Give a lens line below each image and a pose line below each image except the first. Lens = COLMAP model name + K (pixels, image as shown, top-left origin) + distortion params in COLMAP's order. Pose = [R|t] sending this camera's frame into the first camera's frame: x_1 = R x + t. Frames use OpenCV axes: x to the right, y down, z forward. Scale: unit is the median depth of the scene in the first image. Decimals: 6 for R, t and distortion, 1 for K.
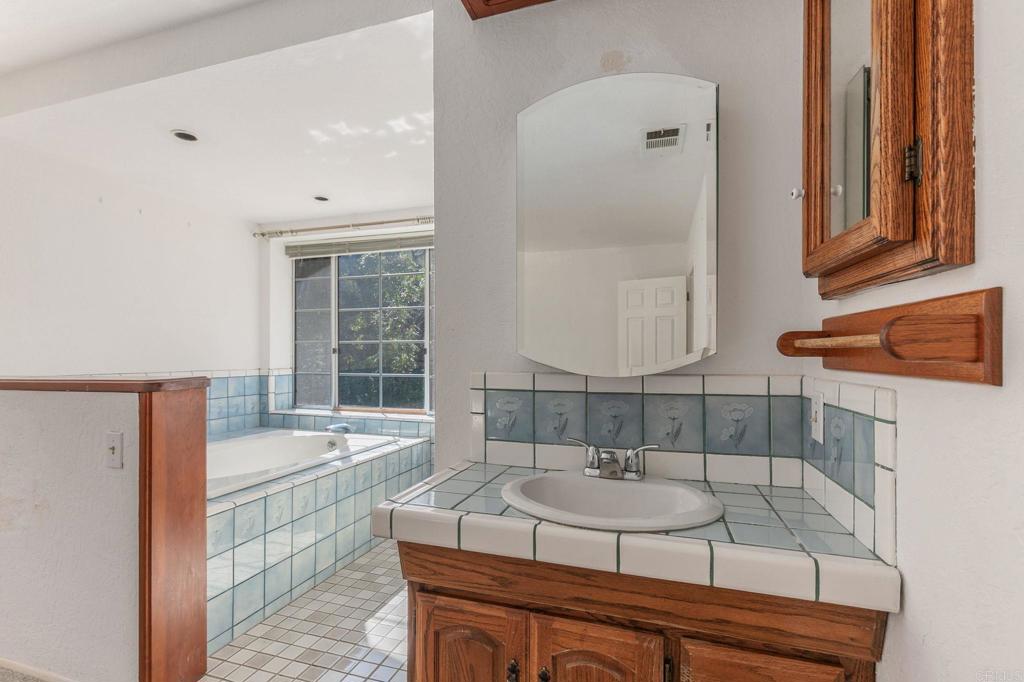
lens RADIAL K [[468.7, 0, 509.0], [0, 468.7, 345.5], [0, 0, 1]] dist [0.011071, -0.000860]
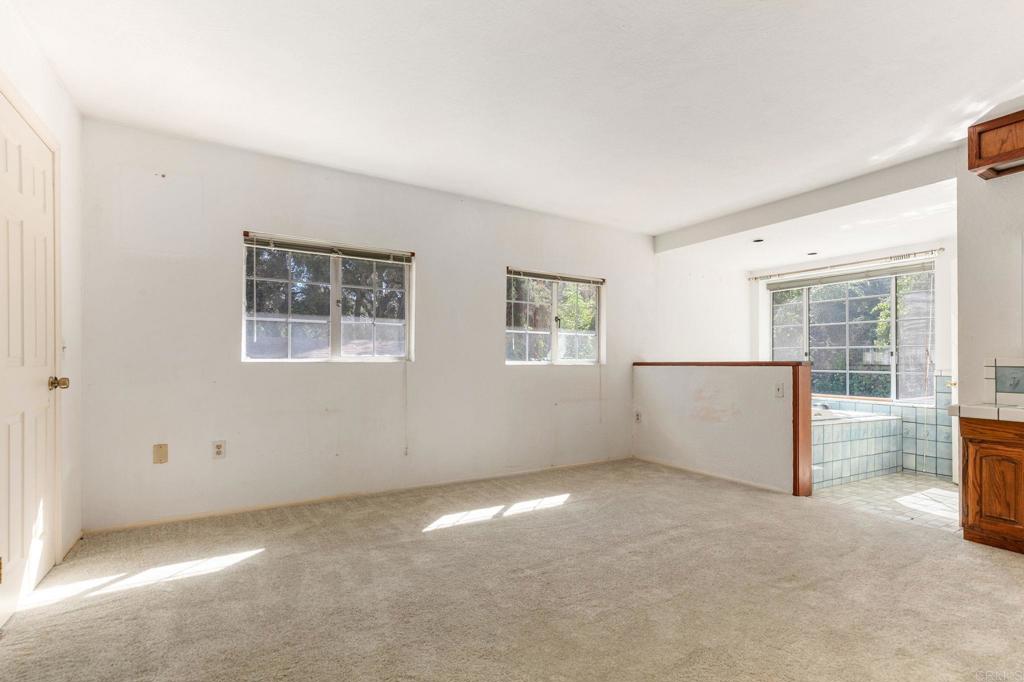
lens RADIAL K [[468.7, 0, 523.8], [0, 468.7, 353.2], [0, 0, 1]] dist [0.011071, -0.000860]
pose [[0.755798, -0.004353, -0.654790, -0.097055], [0.000396, 0.999981, -0.006191, 0.018985], [0.654804, 0.004420, 0.755786, -0.711562]]
